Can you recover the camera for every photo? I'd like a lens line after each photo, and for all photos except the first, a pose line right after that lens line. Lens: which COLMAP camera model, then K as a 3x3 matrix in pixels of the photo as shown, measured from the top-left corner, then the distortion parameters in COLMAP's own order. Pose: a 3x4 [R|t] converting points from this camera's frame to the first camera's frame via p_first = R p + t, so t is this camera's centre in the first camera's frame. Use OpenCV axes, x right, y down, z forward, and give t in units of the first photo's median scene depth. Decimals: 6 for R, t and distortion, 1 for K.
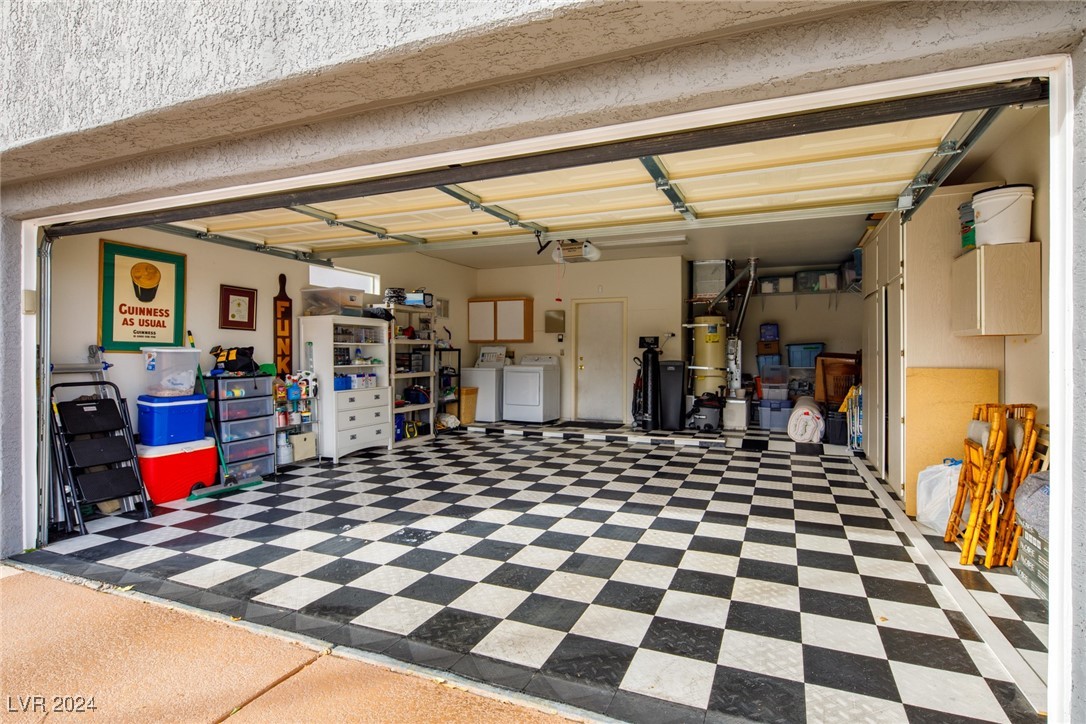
lens RADIAL K [[533.6, 0, 549.6], [0, 533.6, 357.9], [0, 0, 1]] dist [0.004349, -0.001938]
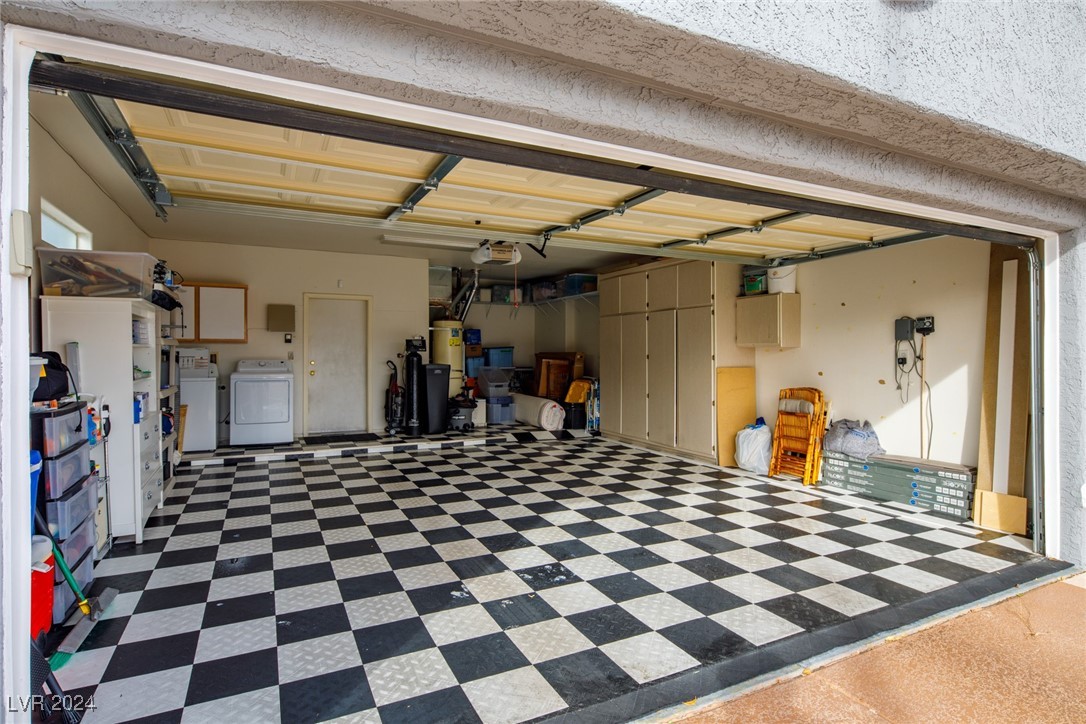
lens RADIAL K [[533.6, 0, 545.2], [0, 533.6, 360.0], [0, 0, 1]] dist [0.004349, -0.001938]
pose [[0.678044, -0.009720, 0.734957, -0.762449], [0.006614, 0.999953, 0.007123, -0.016784], [-0.734992, 0.000031, 0.678076, 0.358048]]
